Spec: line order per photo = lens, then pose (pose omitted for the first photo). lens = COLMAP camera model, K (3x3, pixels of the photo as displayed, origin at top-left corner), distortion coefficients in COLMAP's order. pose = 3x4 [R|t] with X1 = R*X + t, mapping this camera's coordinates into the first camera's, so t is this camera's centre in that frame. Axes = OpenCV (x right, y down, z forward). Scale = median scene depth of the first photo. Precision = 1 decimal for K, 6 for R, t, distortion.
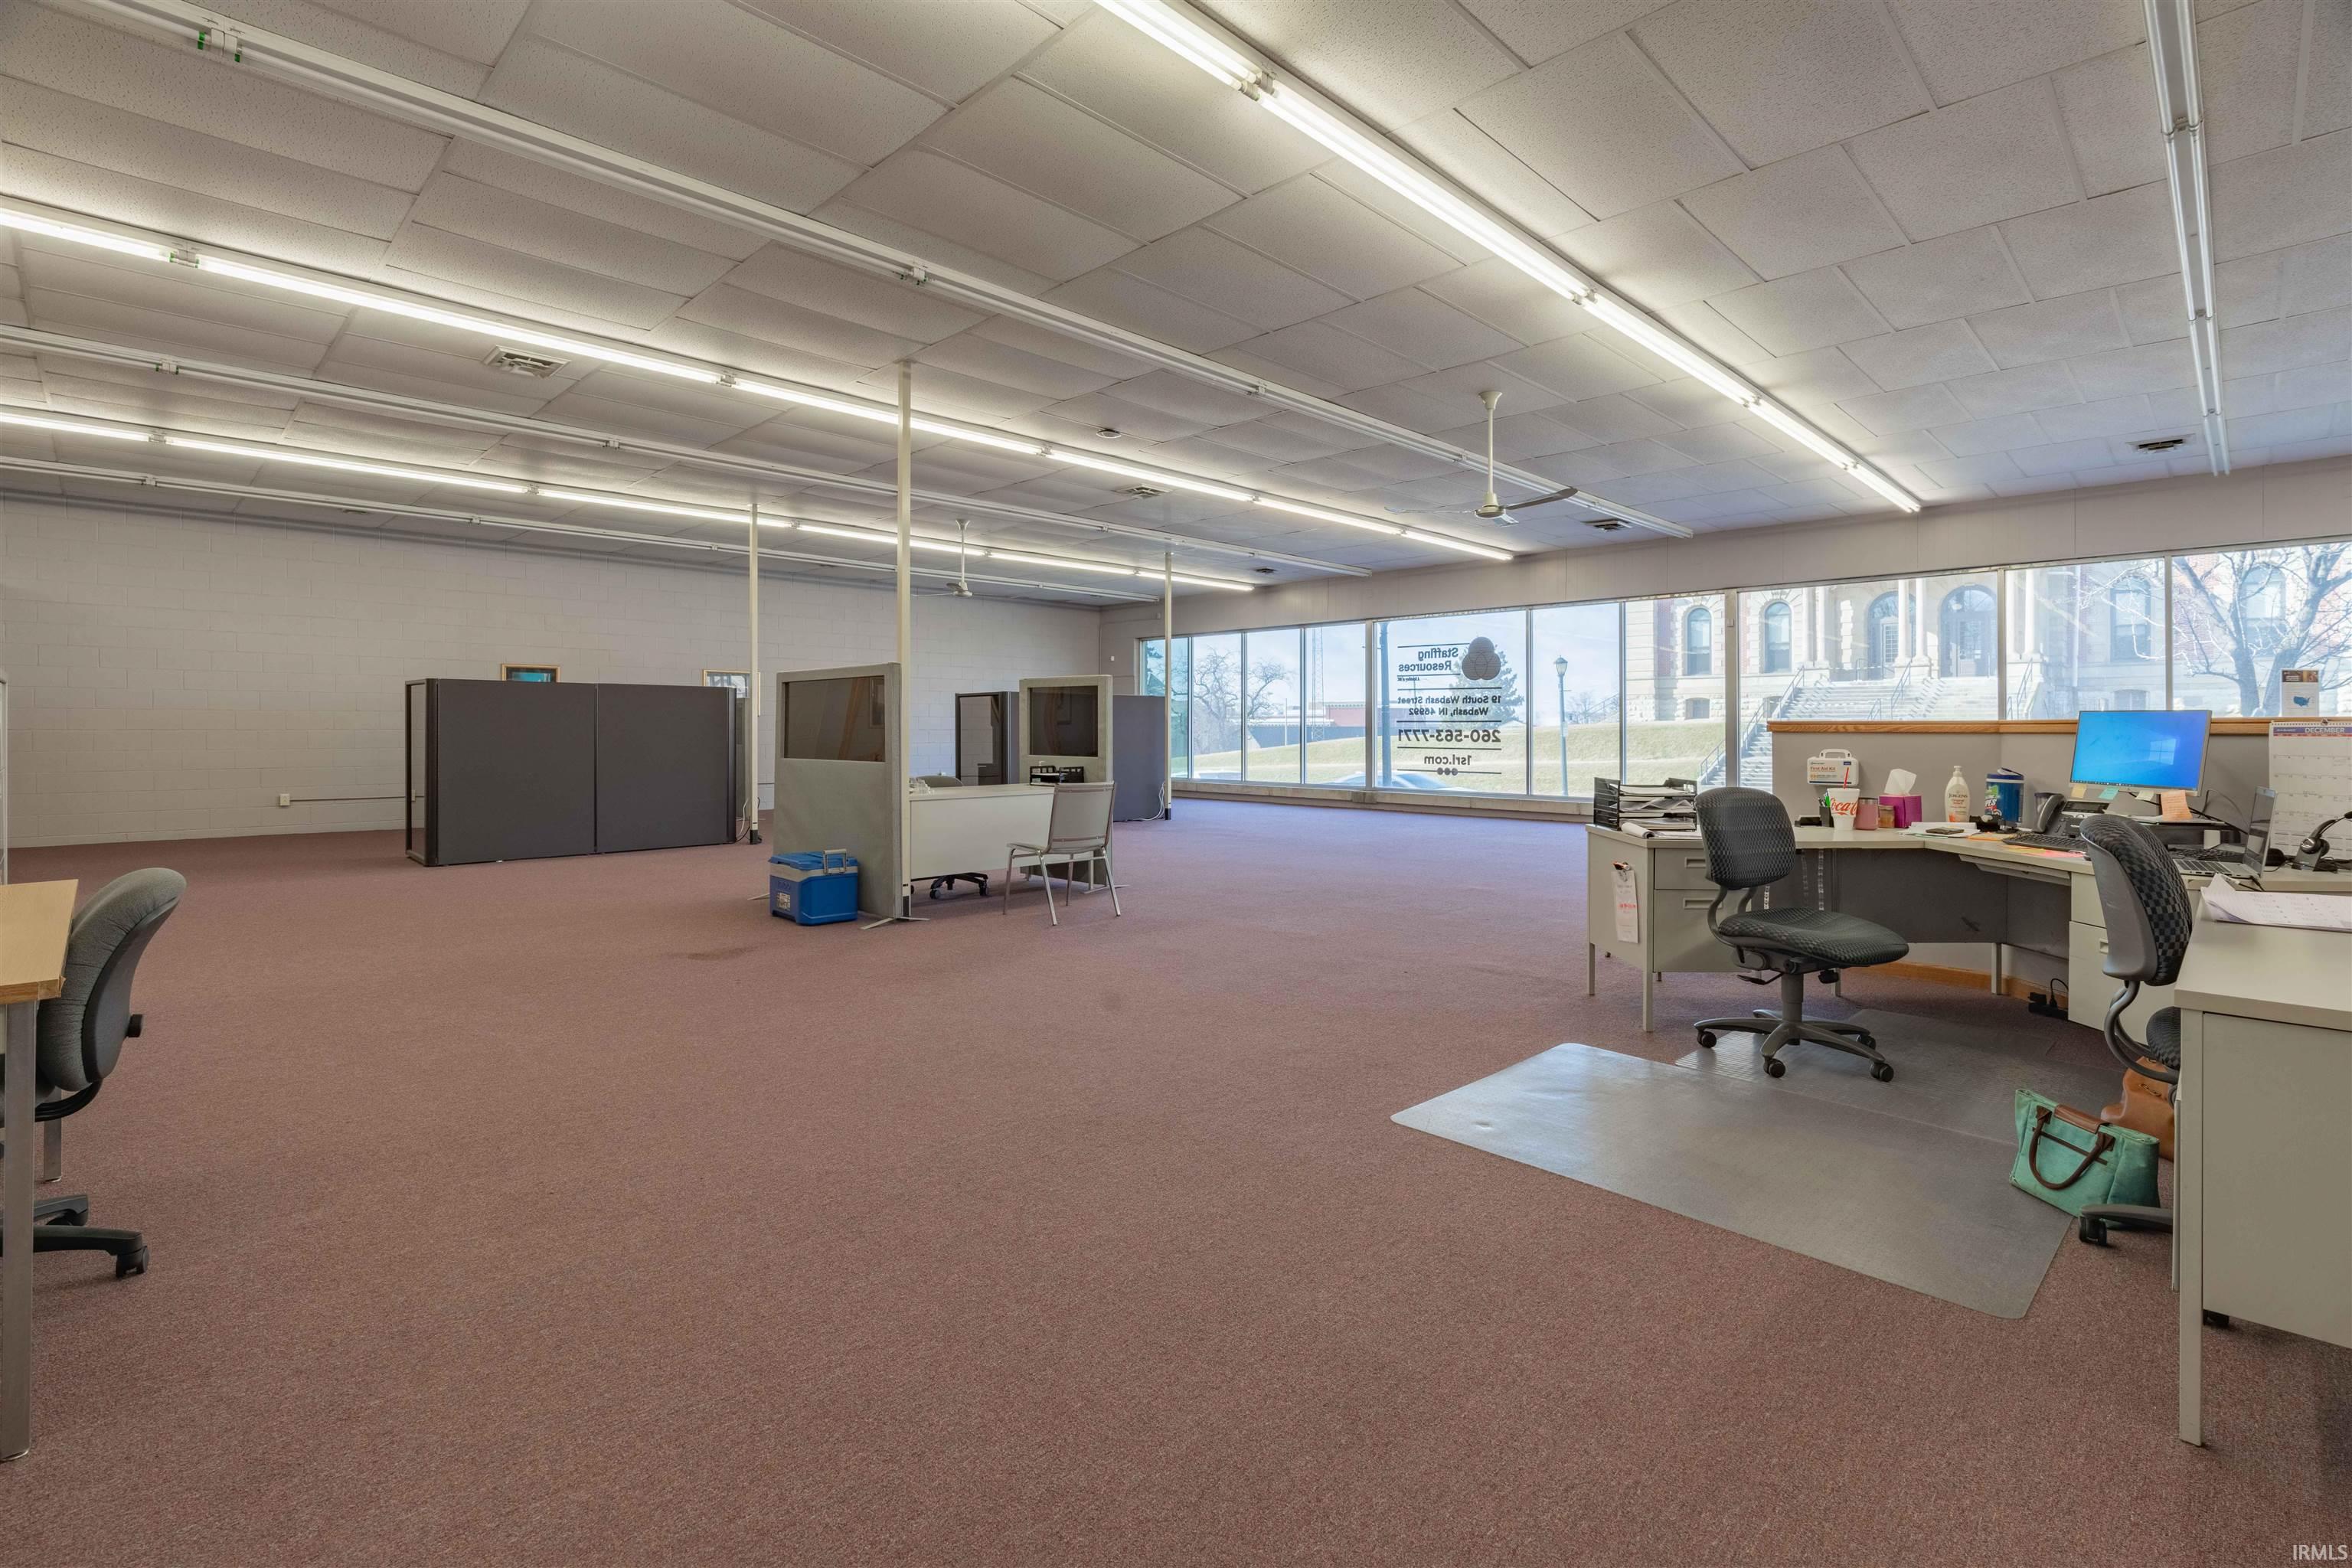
lens RADIAL K [[1067.7, 0, 1181.8], [0, 1067.7, 746.2], [0, 0, 1]] dist [-0.005448, 0.002014]
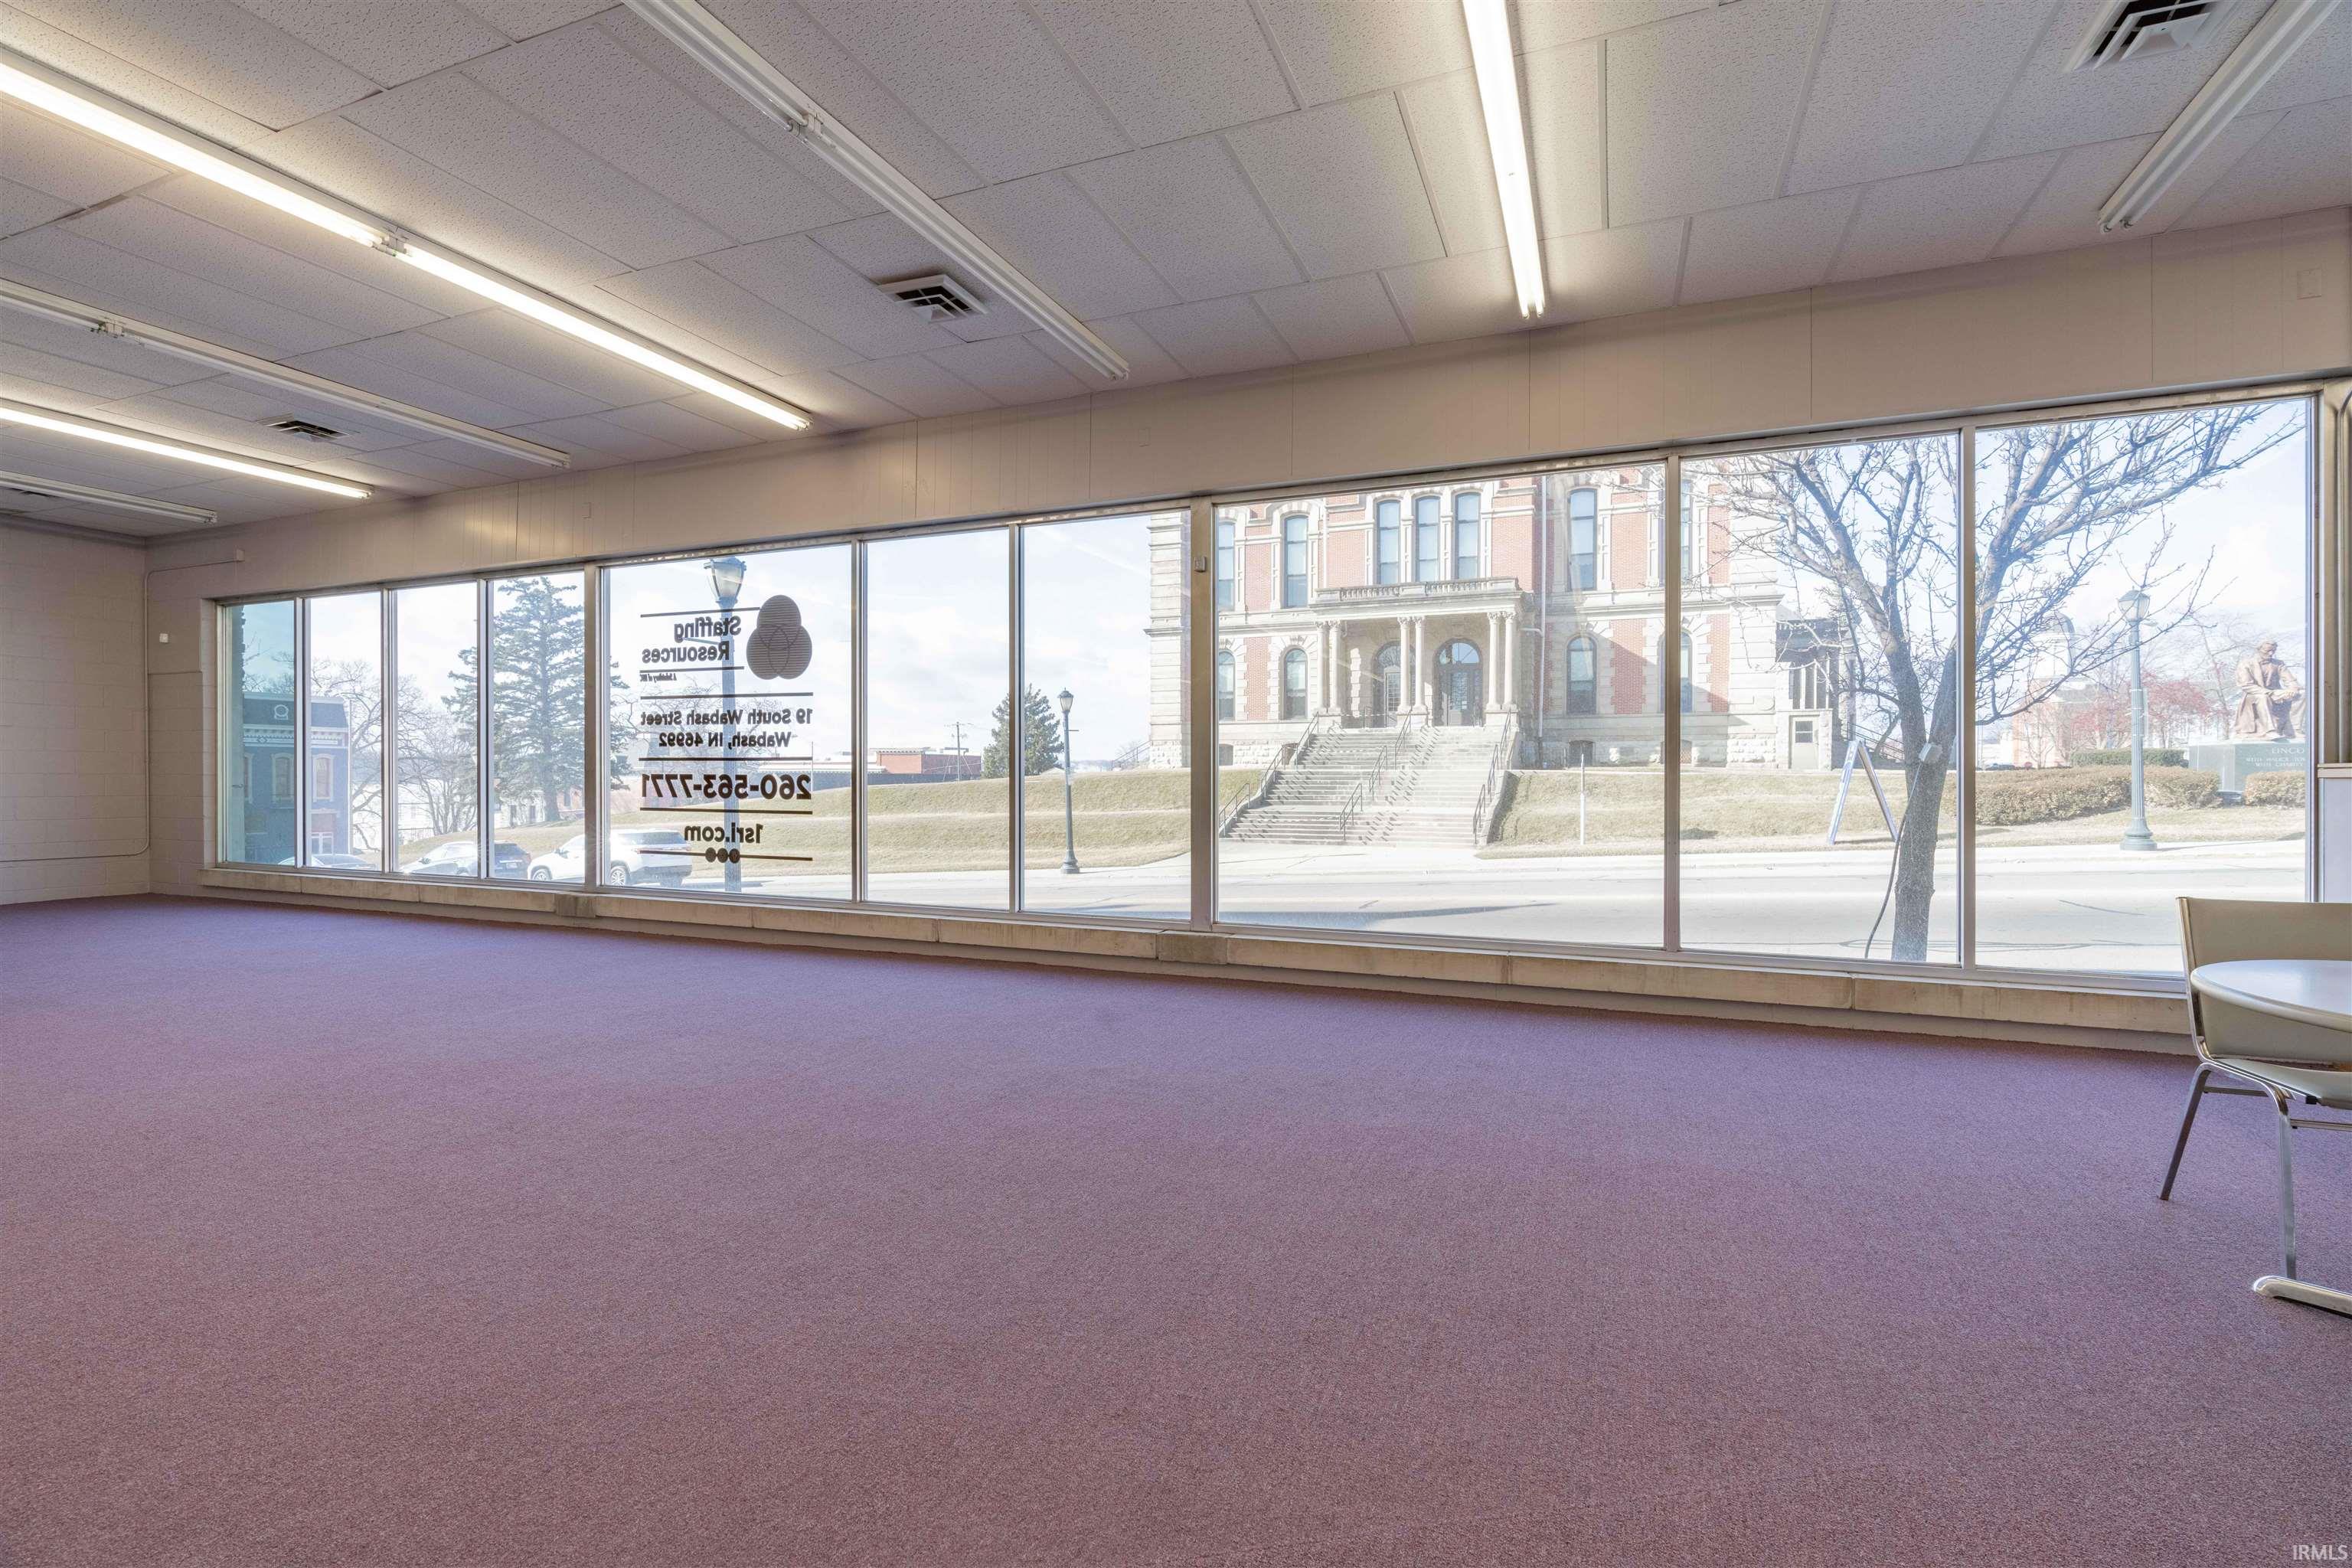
lens RADIAL K [[1067.7, 0, 1143.3], [0, 1067.7, 784.1], [0, 0, 1]] dist [-0.005448, 0.002014]
pose [[0.933383, -0.000656, 0.358882, 0.082839], [0.003518, 0.999967, -0.007322, -0.002123], [-0.358865, 0.008097, 0.933354, 0.145330]]
